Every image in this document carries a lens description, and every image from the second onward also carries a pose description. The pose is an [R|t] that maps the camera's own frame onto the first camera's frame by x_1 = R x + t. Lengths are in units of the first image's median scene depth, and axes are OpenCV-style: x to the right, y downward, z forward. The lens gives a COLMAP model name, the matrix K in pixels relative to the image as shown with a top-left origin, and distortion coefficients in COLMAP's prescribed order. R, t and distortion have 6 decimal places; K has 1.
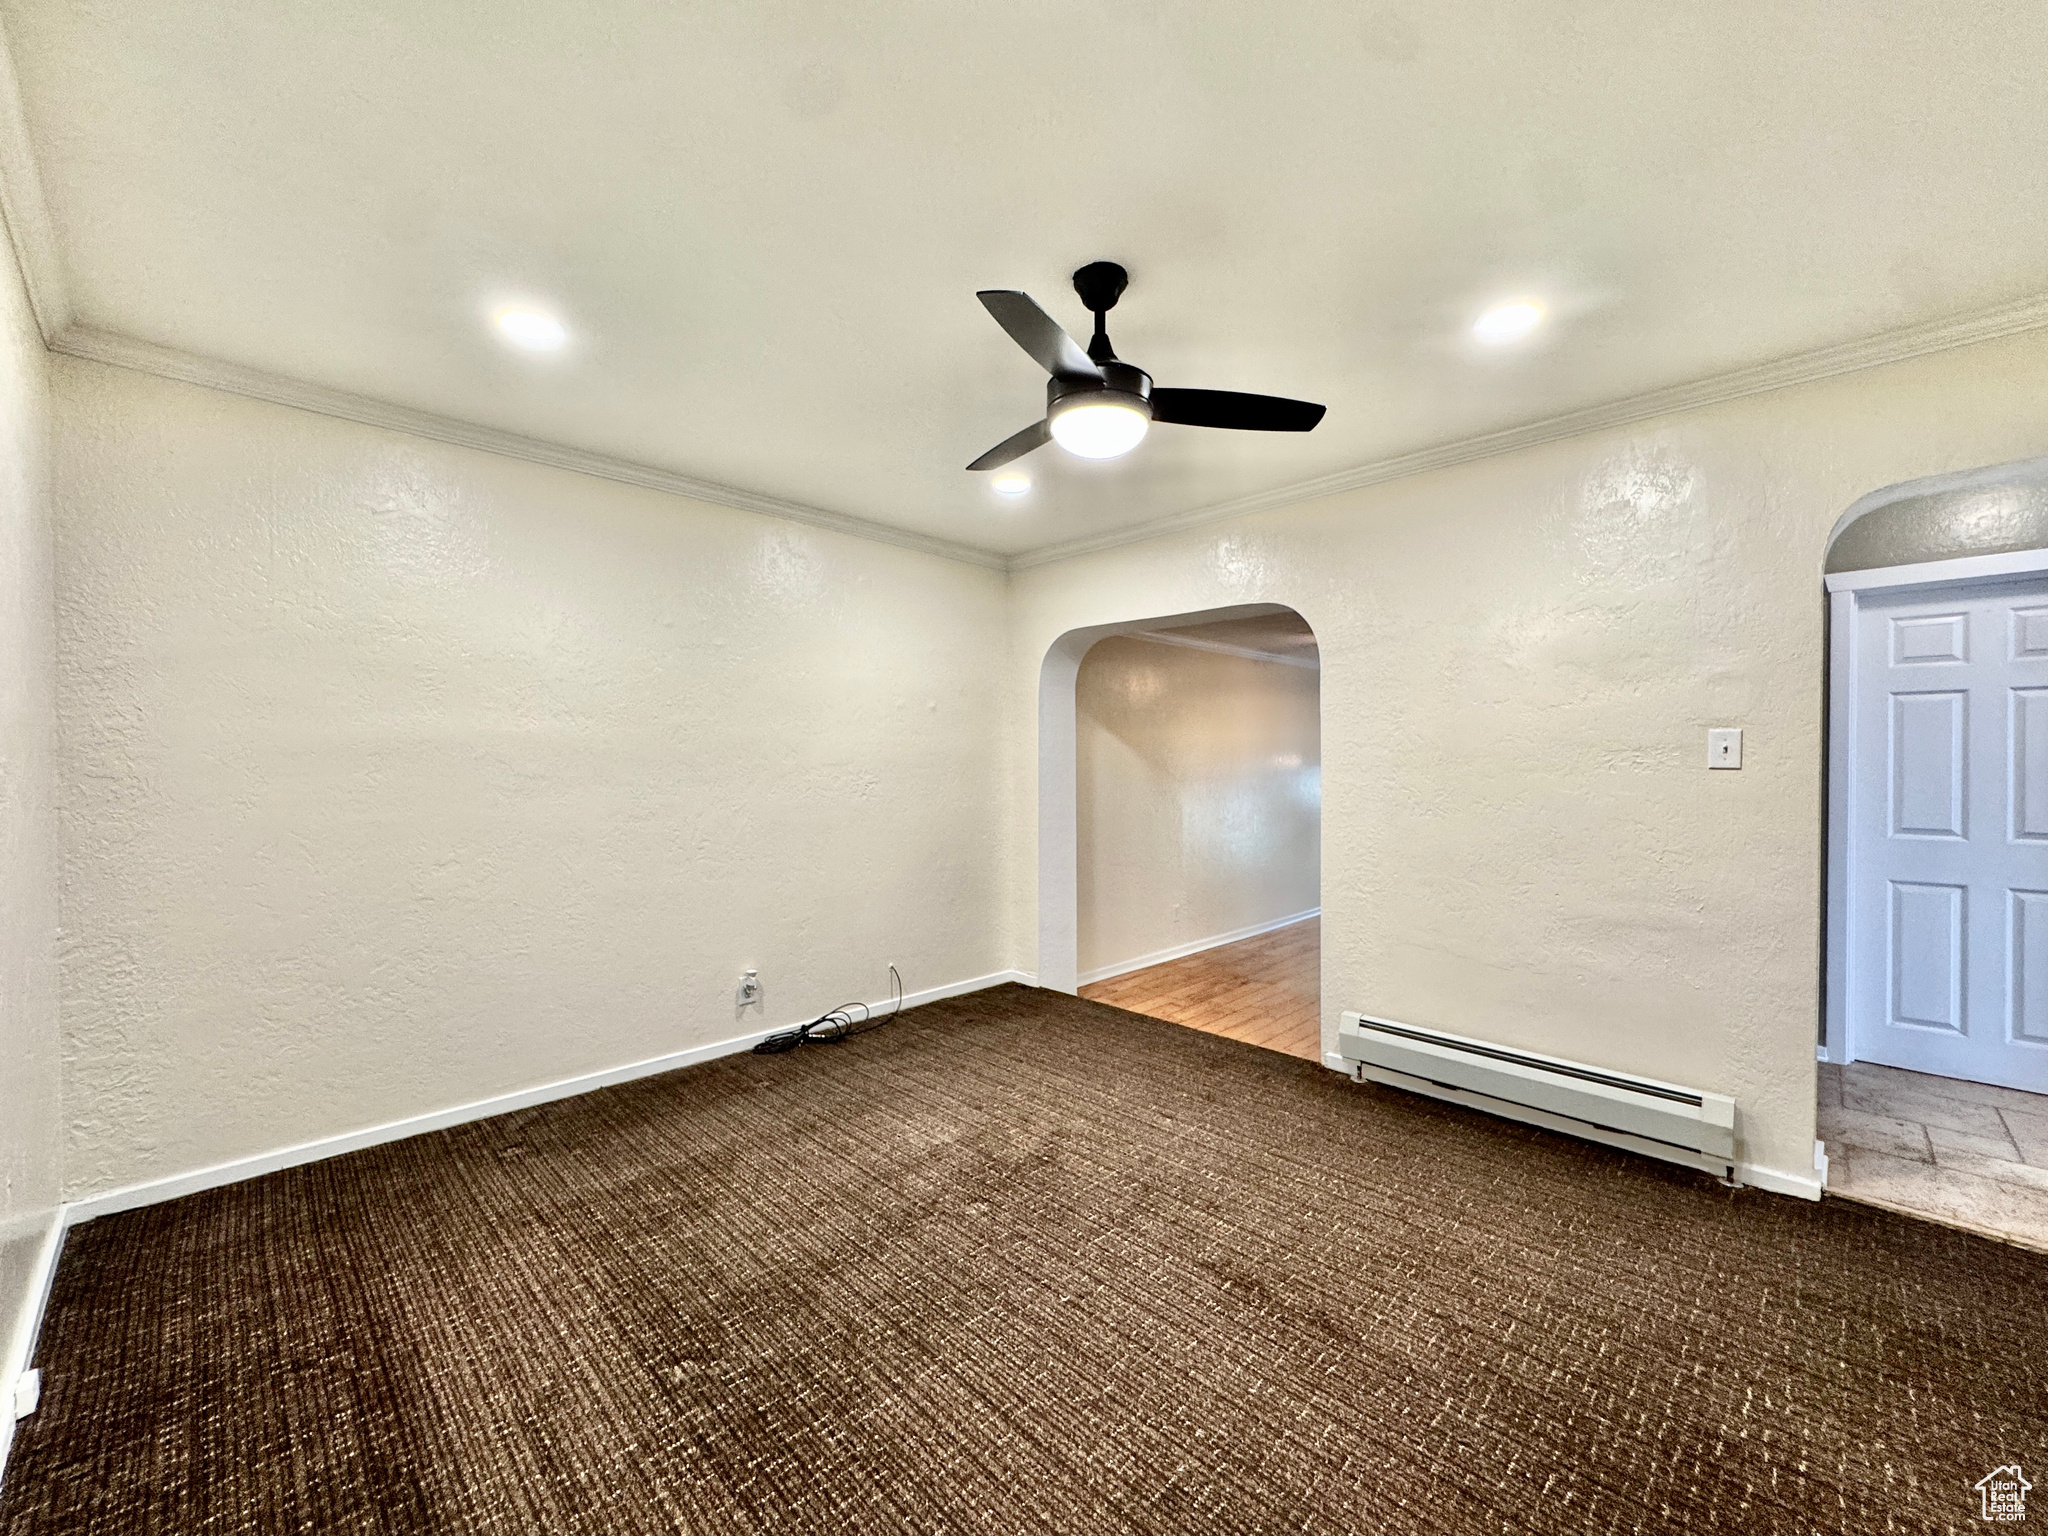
lens RADIAL K [[820.8, 0, 1024.0], [0, 820.8, 768.0], [0, 0, 1]] dist [-0.000622, 0.000017]
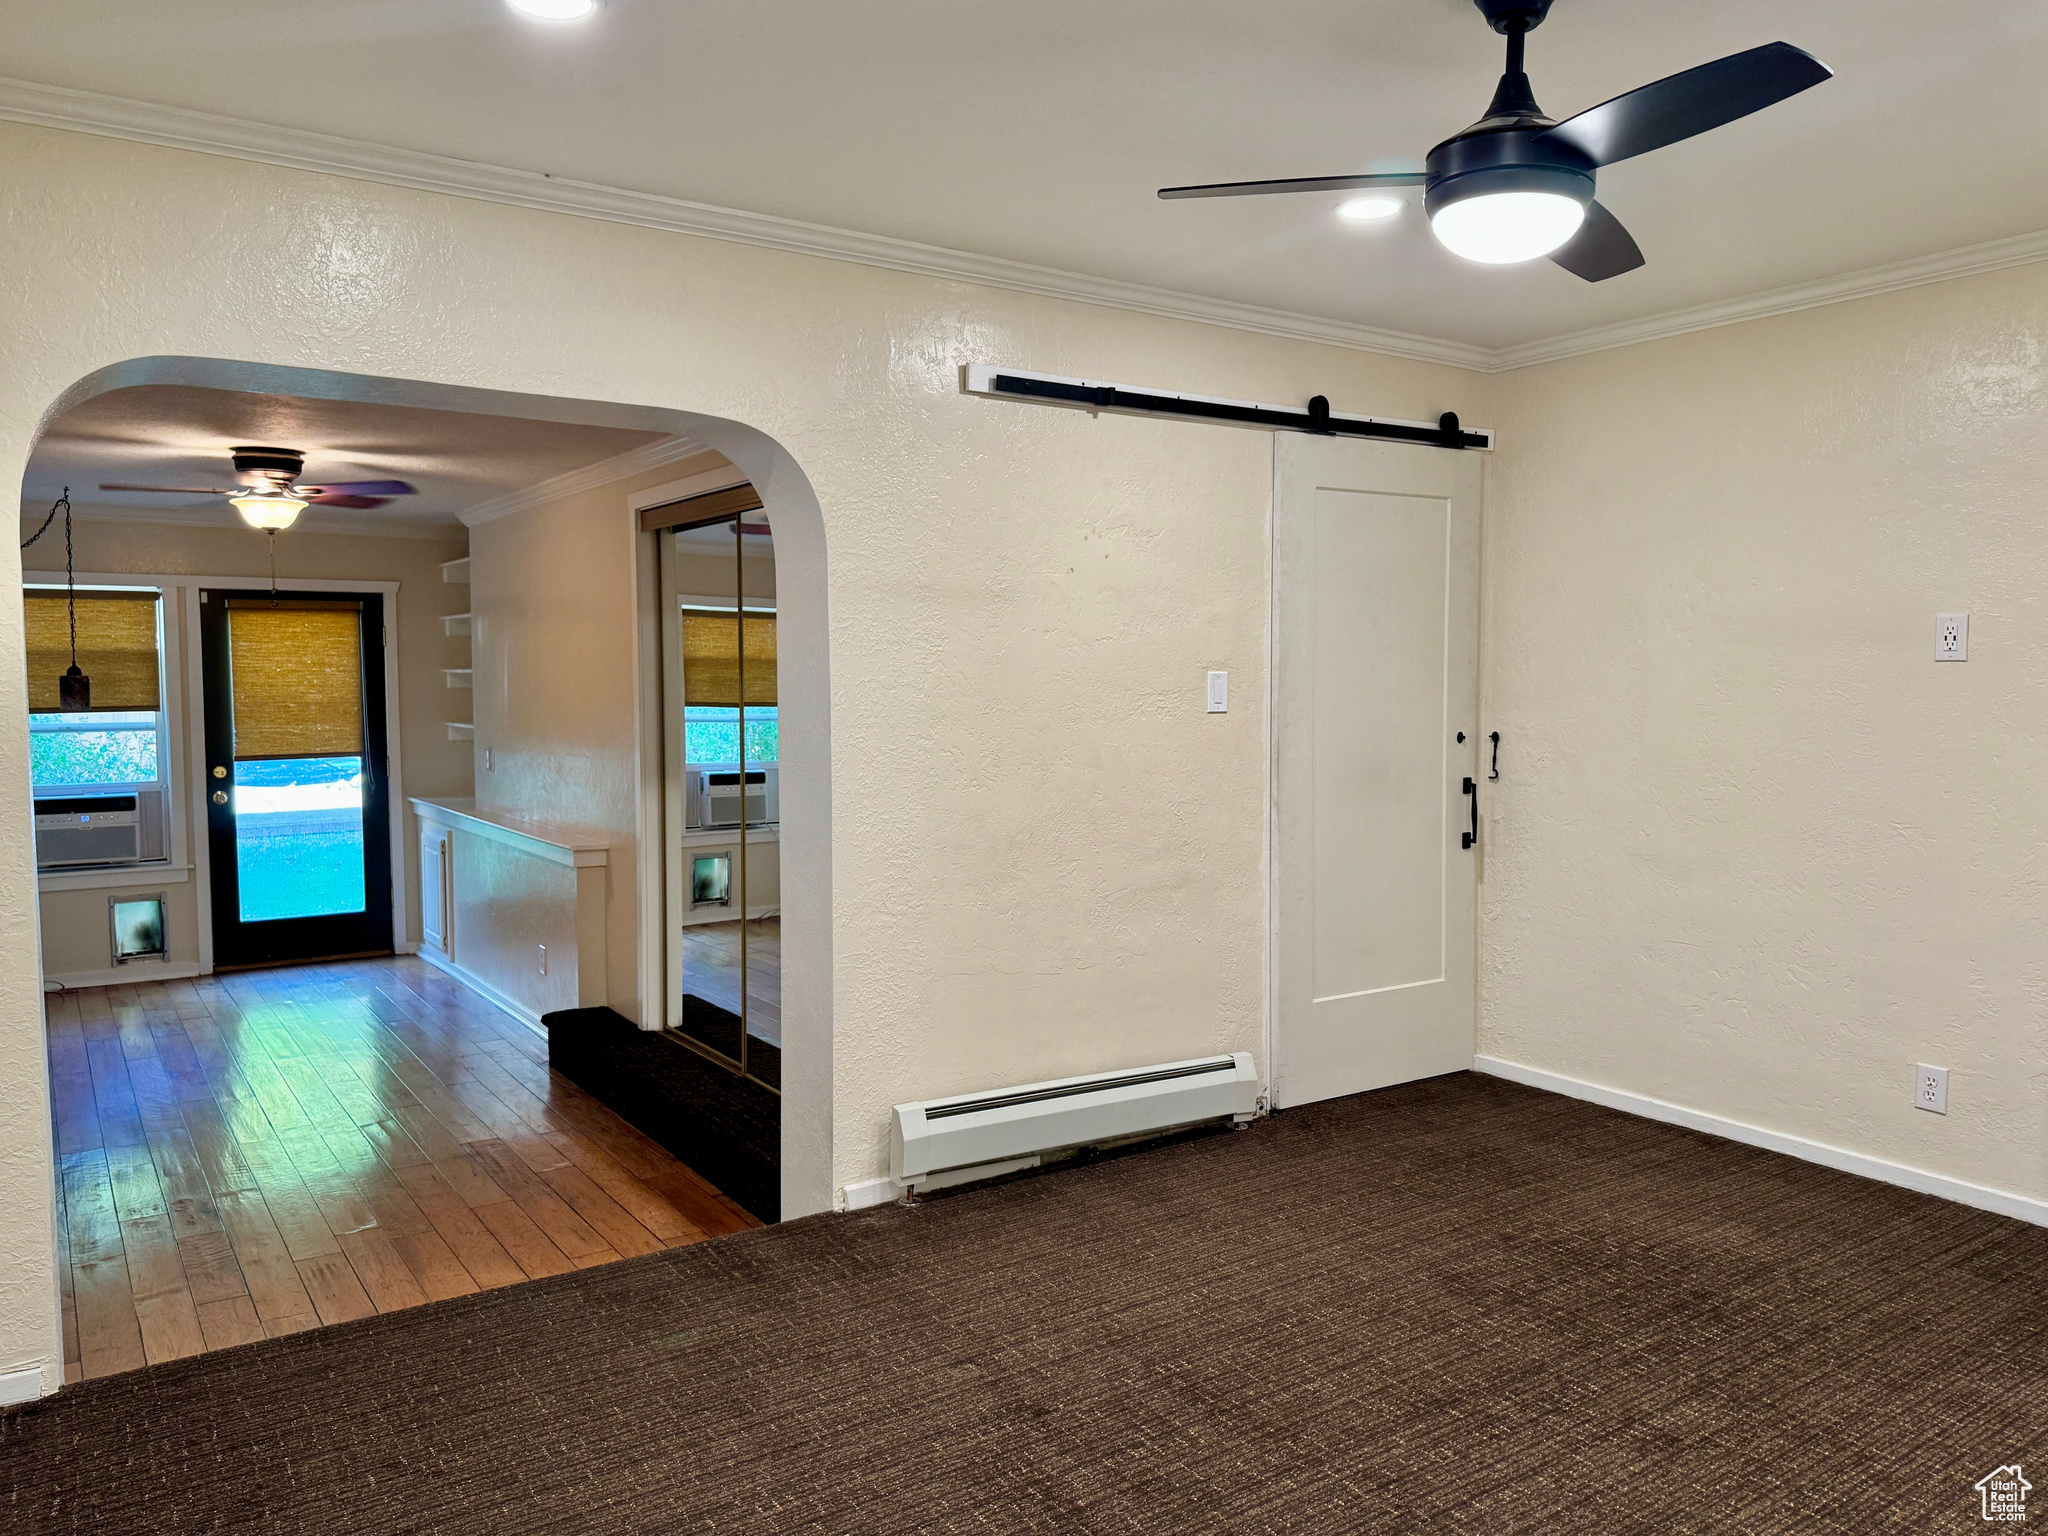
lens RADIAL K [[1428.4, 0, 1045.8], [0, 1428.4, 764.2], [0, 0, 1]] dist [0.097218, -0.142171]
pose [[0.162684, -0.062733, 0.984682, -0.713113], [0.008620, 0.998029, 0.062159, -0.037156], [-0.986641, -0.001624, 0.162904, 0.753002]]
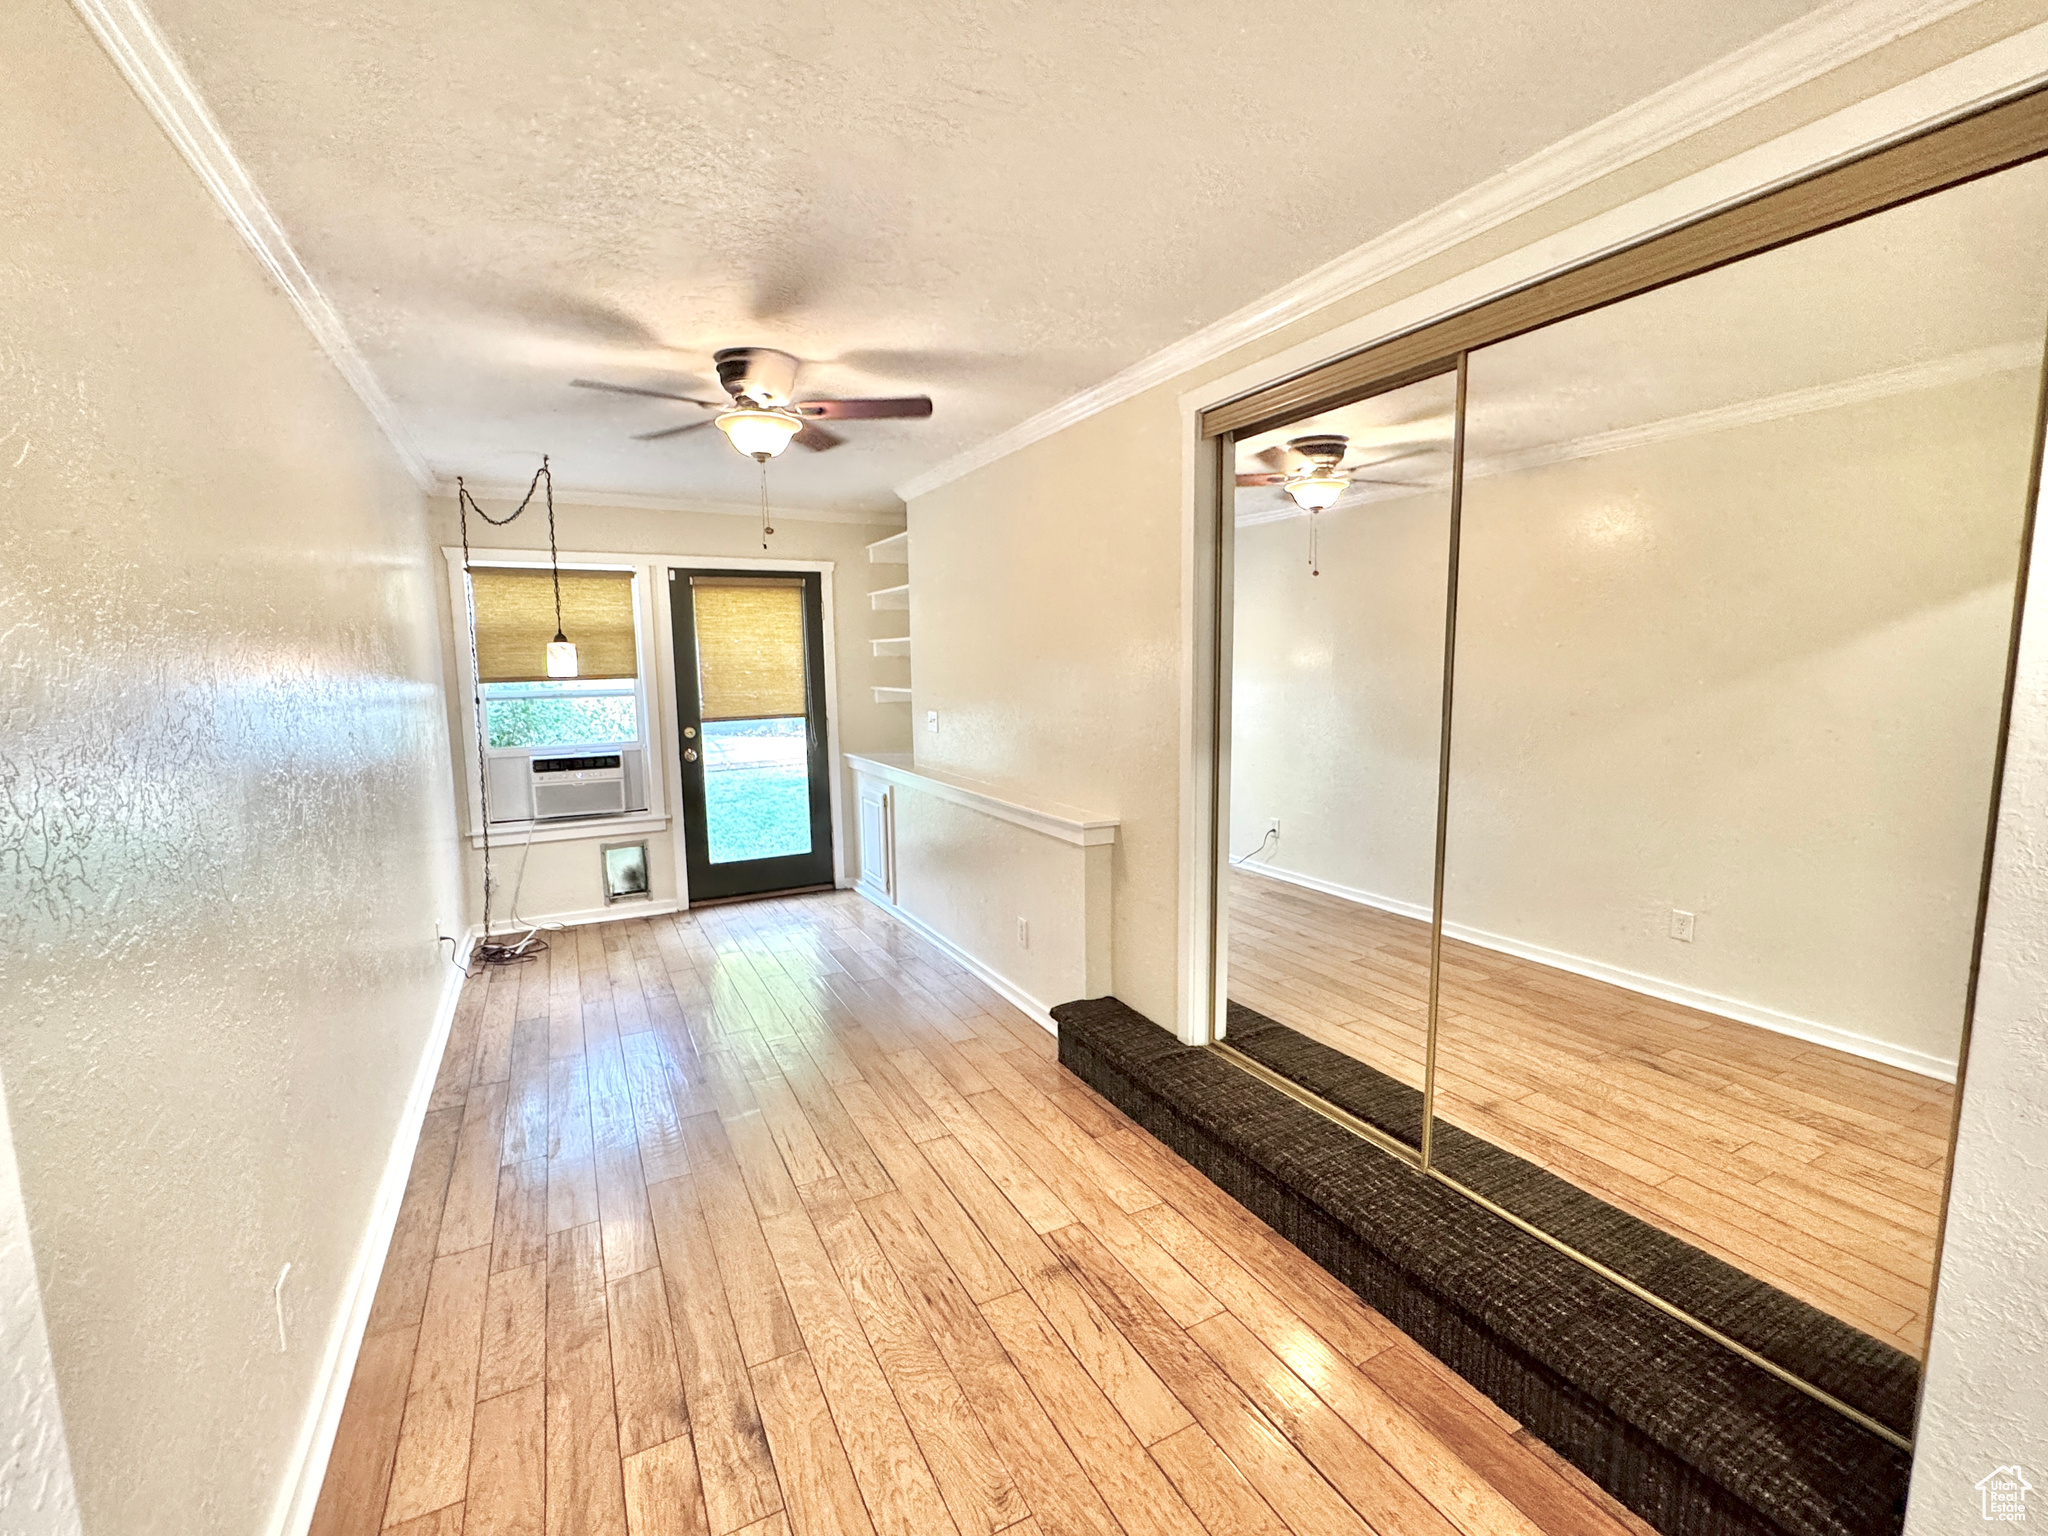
lens RADIAL K [[809.5, 0, 1027.7], [0, 809.5, 757.6], [0, 0, 1]] dist [-0.007135, -0.000116]
pose [[0.252076, -0.117680, 0.960525, 0.151620], [0.018349, 0.992981, 0.116841, -0.003746], [-0.967533, -0.011828, 0.252466, 1.517086]]
